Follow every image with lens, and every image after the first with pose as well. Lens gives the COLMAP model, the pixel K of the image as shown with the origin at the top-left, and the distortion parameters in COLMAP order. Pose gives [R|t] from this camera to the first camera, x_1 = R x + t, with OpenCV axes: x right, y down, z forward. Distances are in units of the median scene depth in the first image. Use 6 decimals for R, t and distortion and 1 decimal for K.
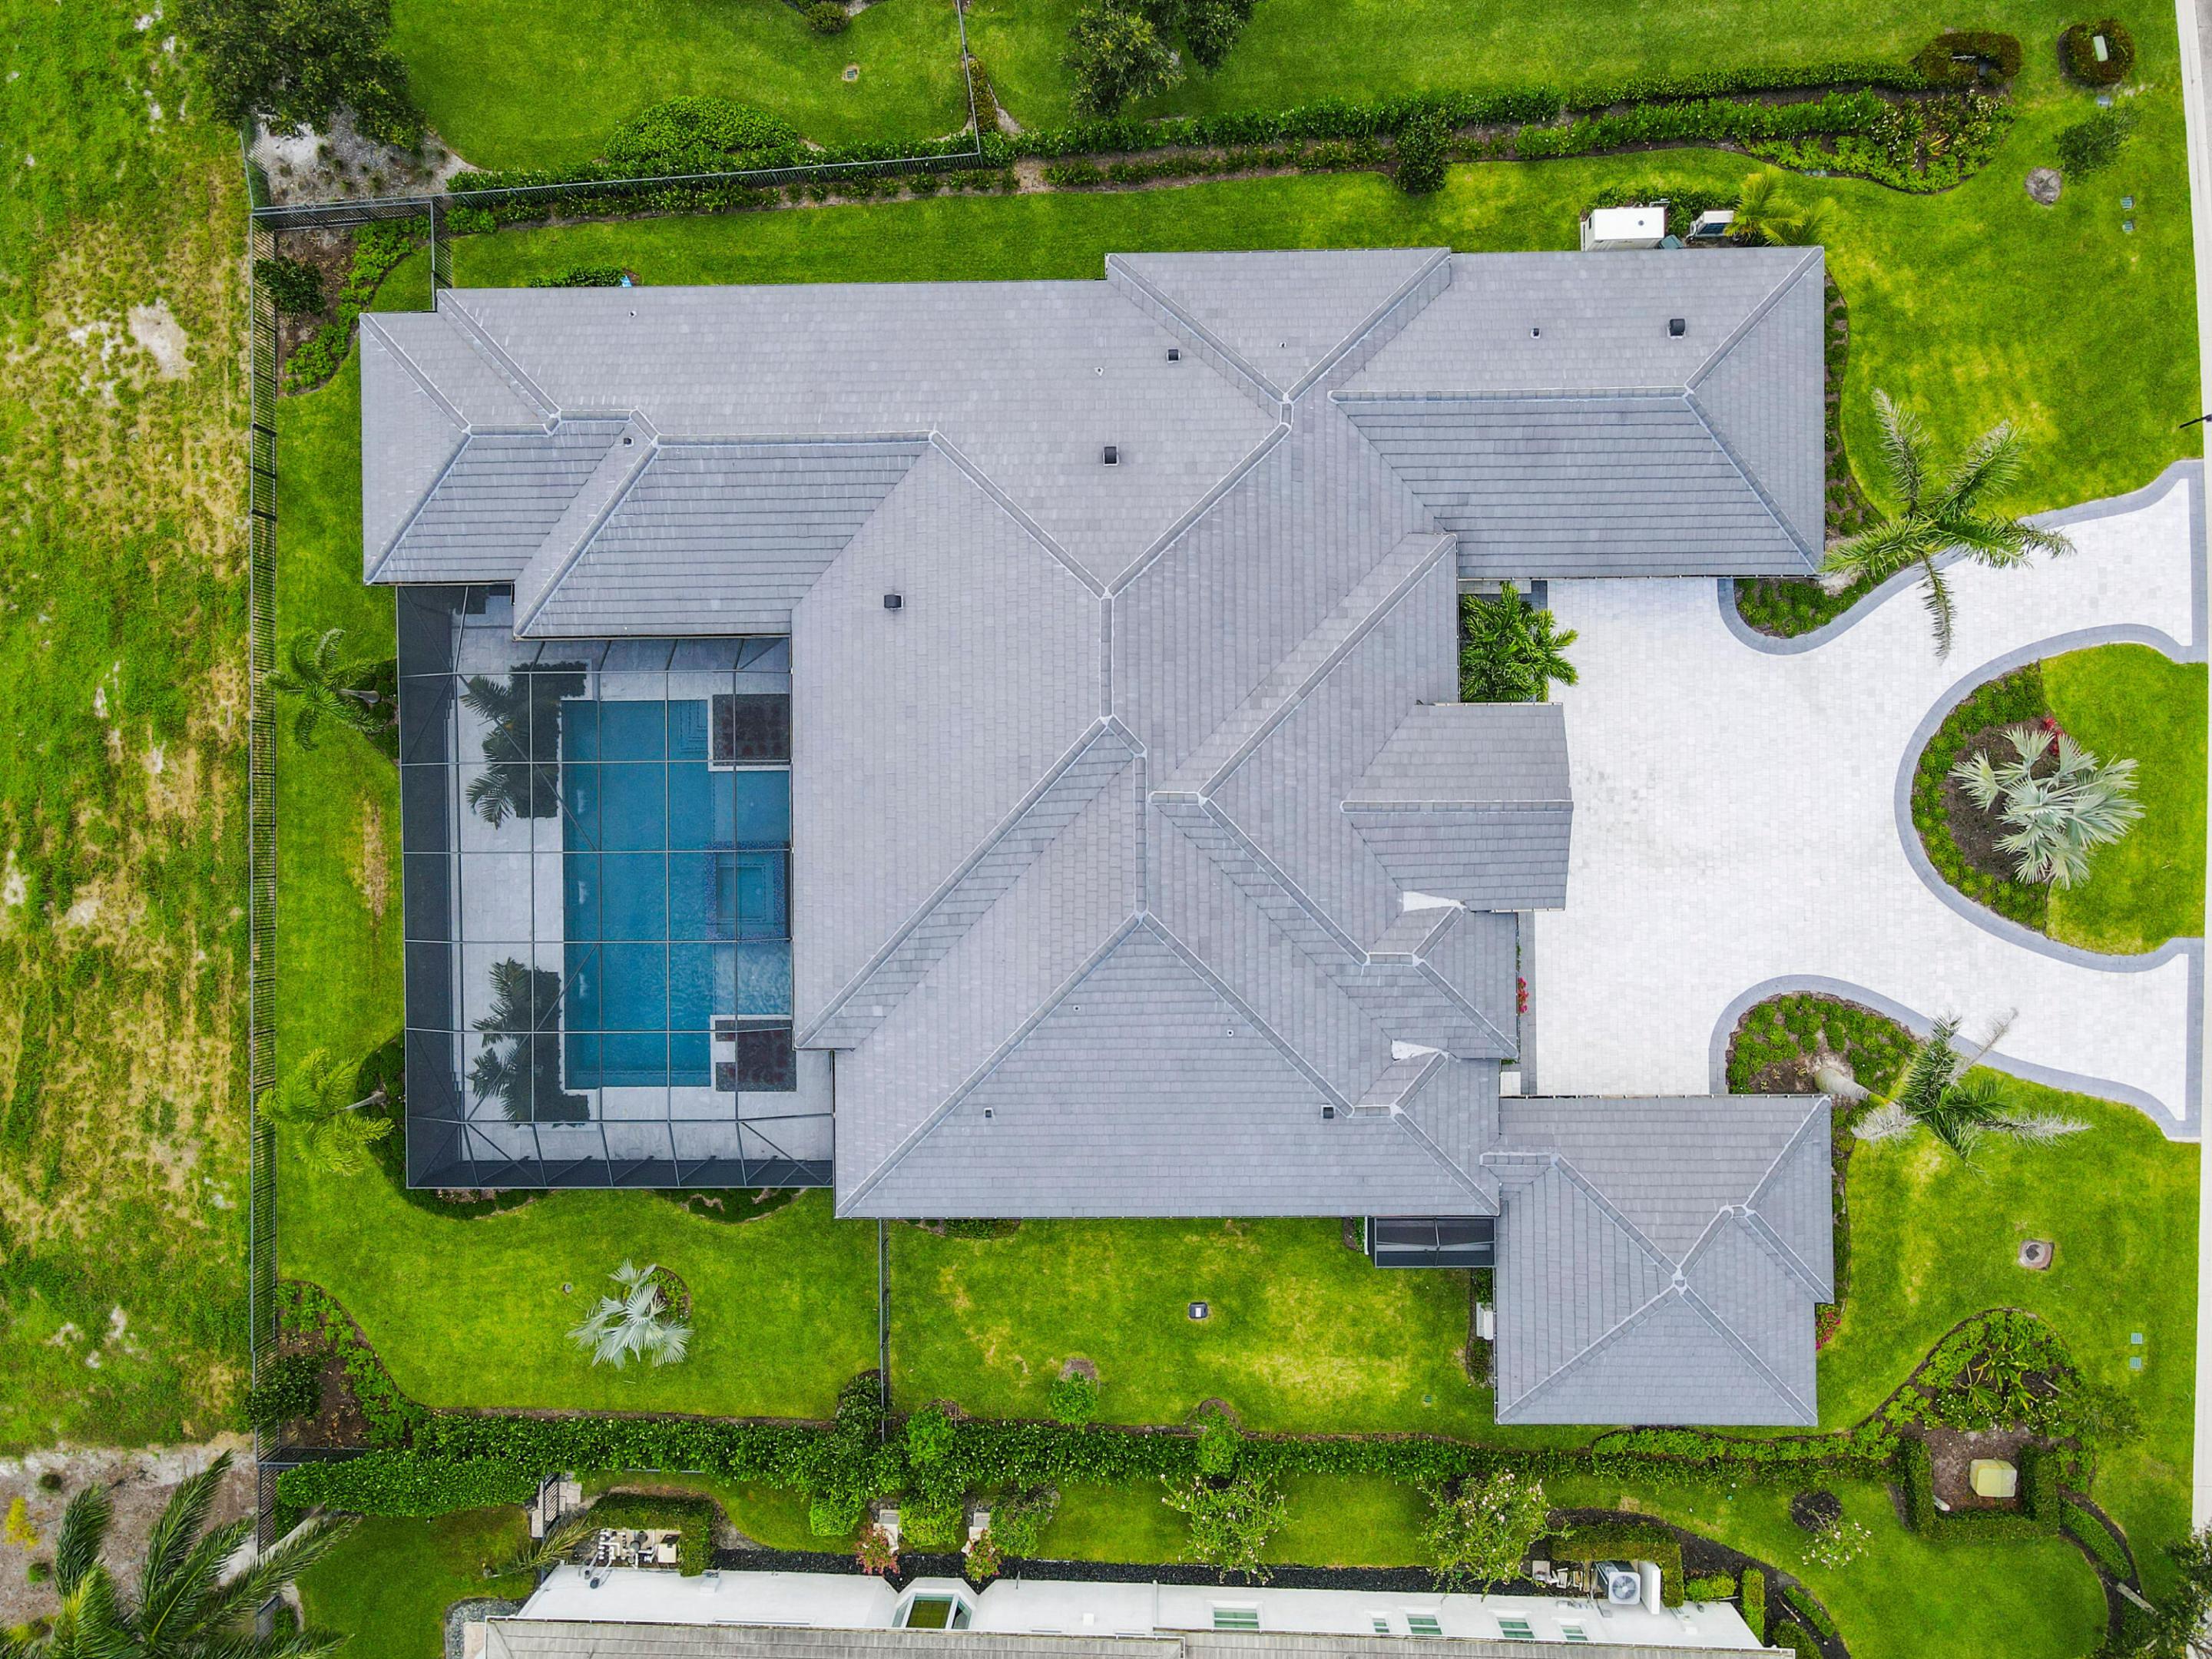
lens RADIAL K [[1594.0, 0, 1113.2], [0, 1594.0, 835.8], [0, 0, 1]] dist [0.022274, -0.005896]
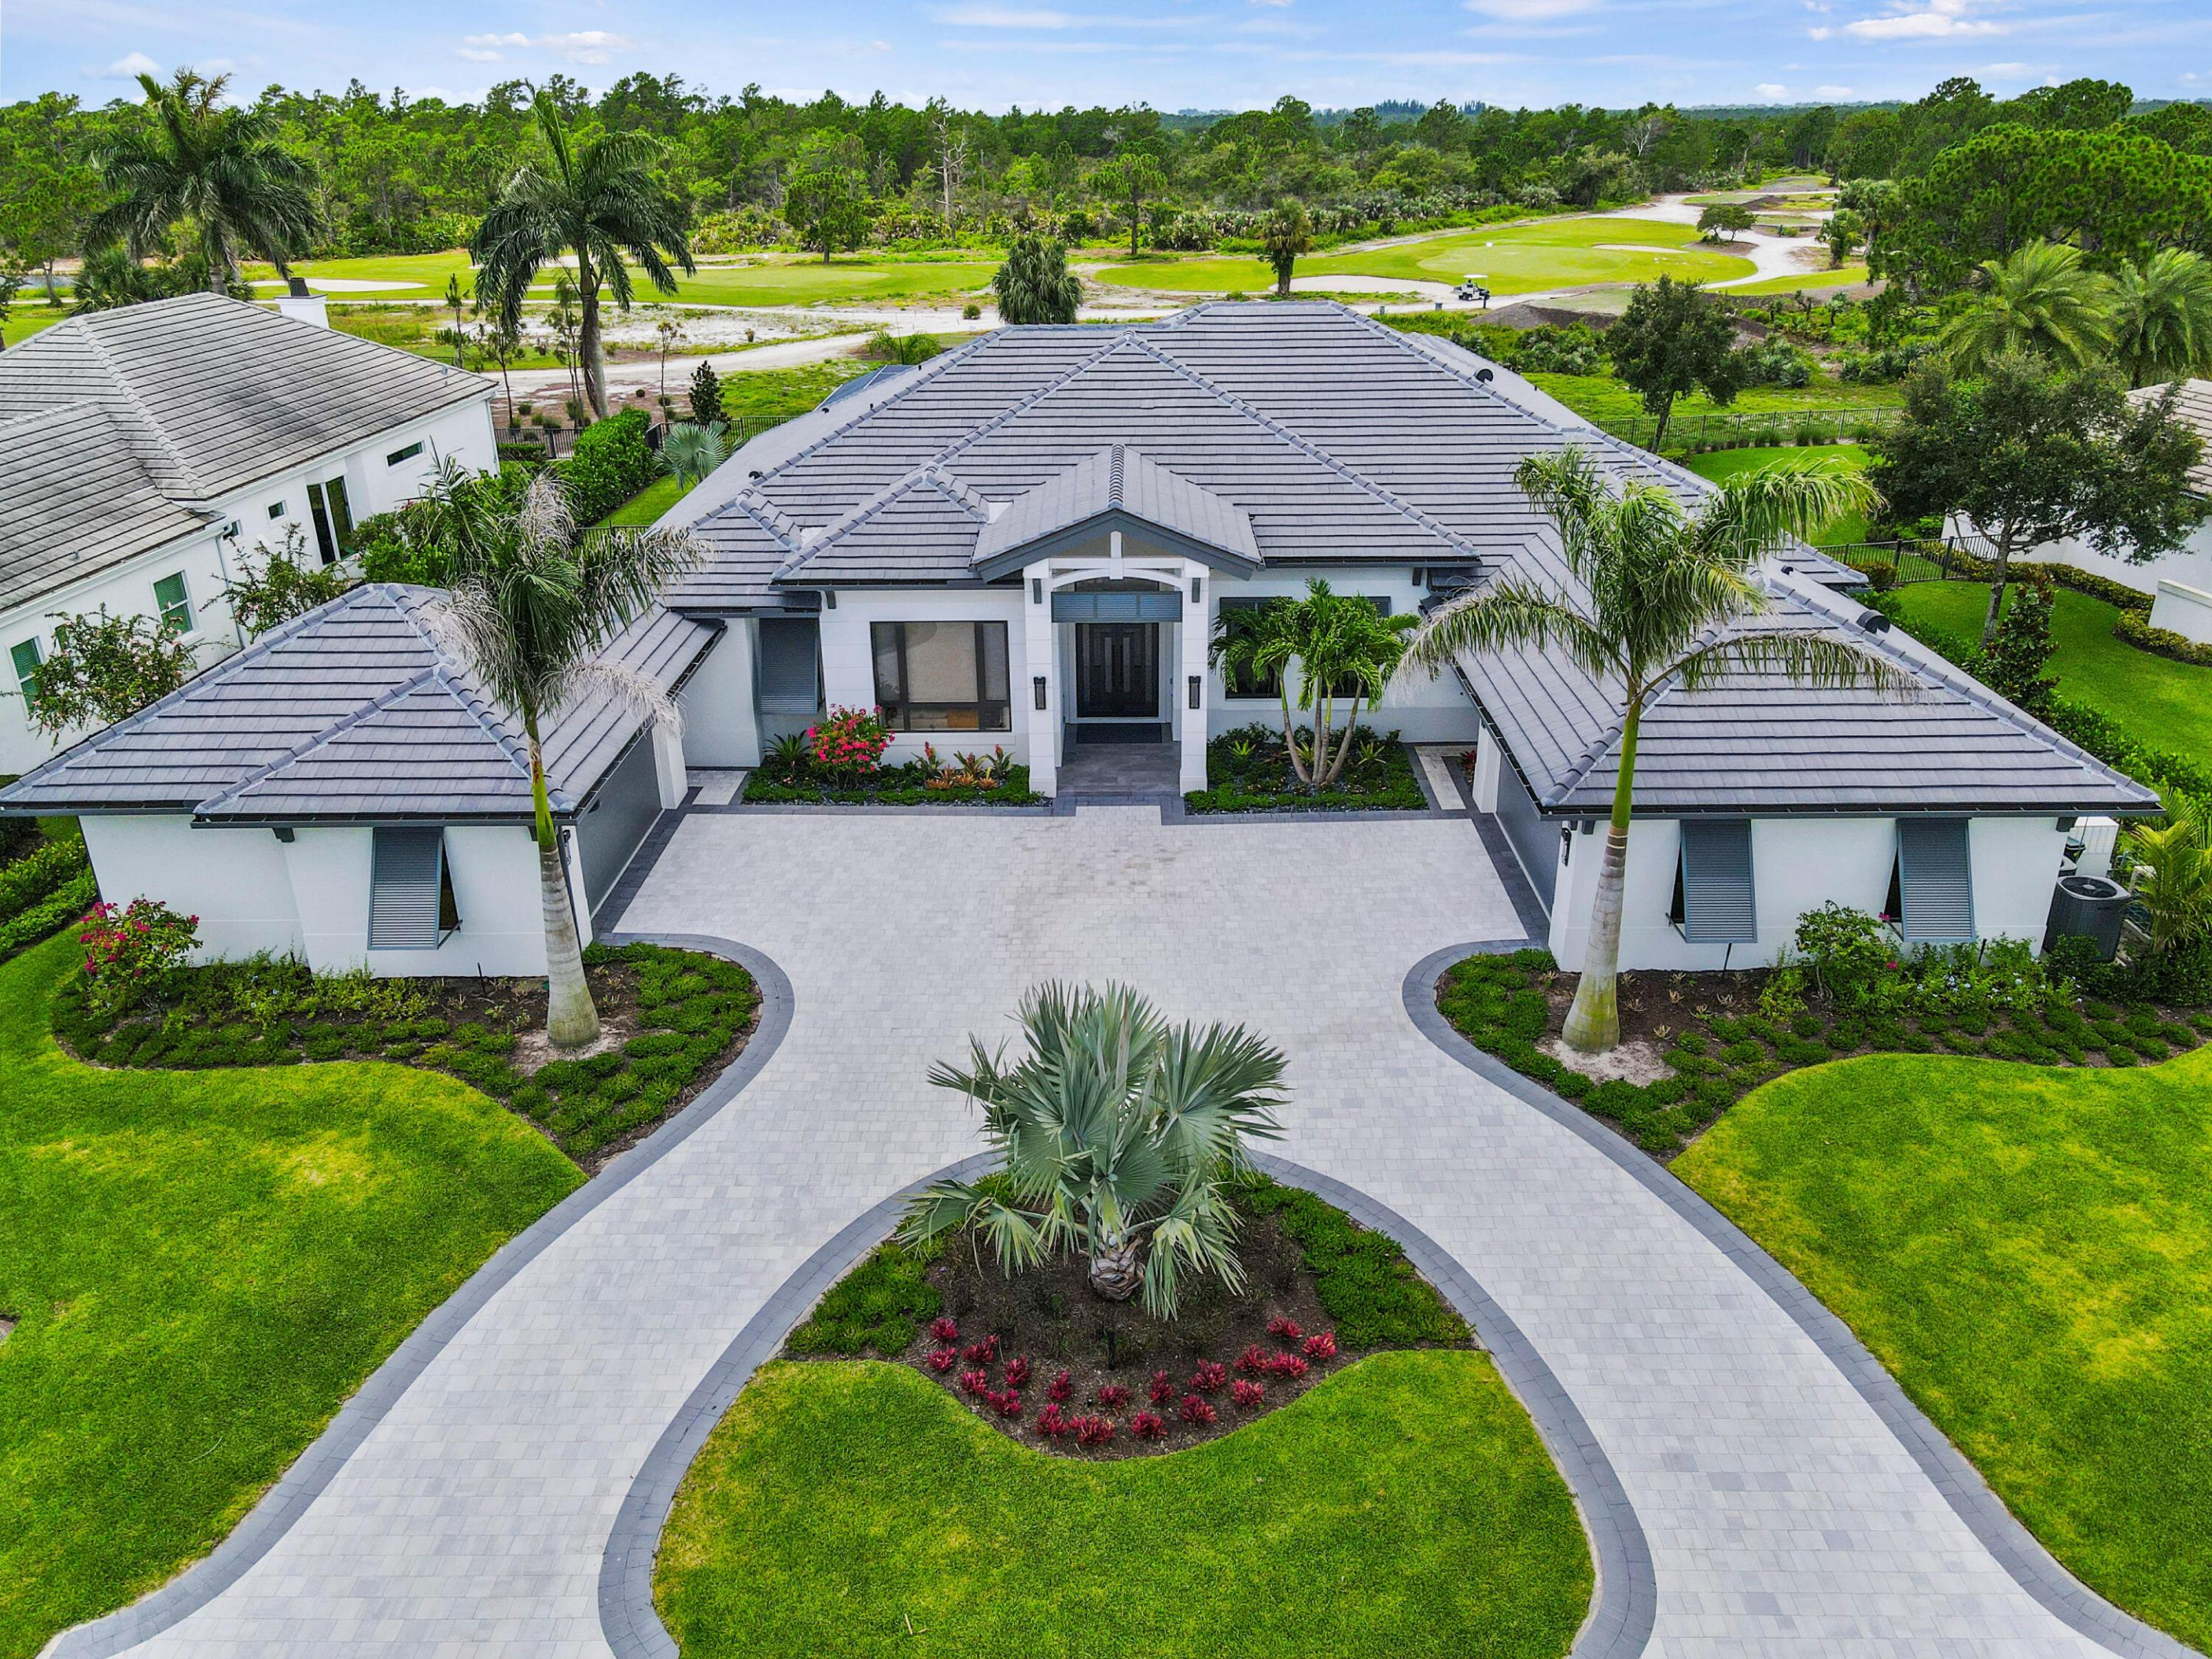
lens RADIAL K [[1594.0, 0, 1113.2], [0, 1594.0, 835.8], [0, 0, 1]] dist [0.022274, -0.005896]
pose [[-0.015251, 0.436823, -0.899418, 0.869463], [-0.999794, 0.005368, 0.019560, -0.028351], [0.013373, 0.899531, 0.436652, 0.720731]]
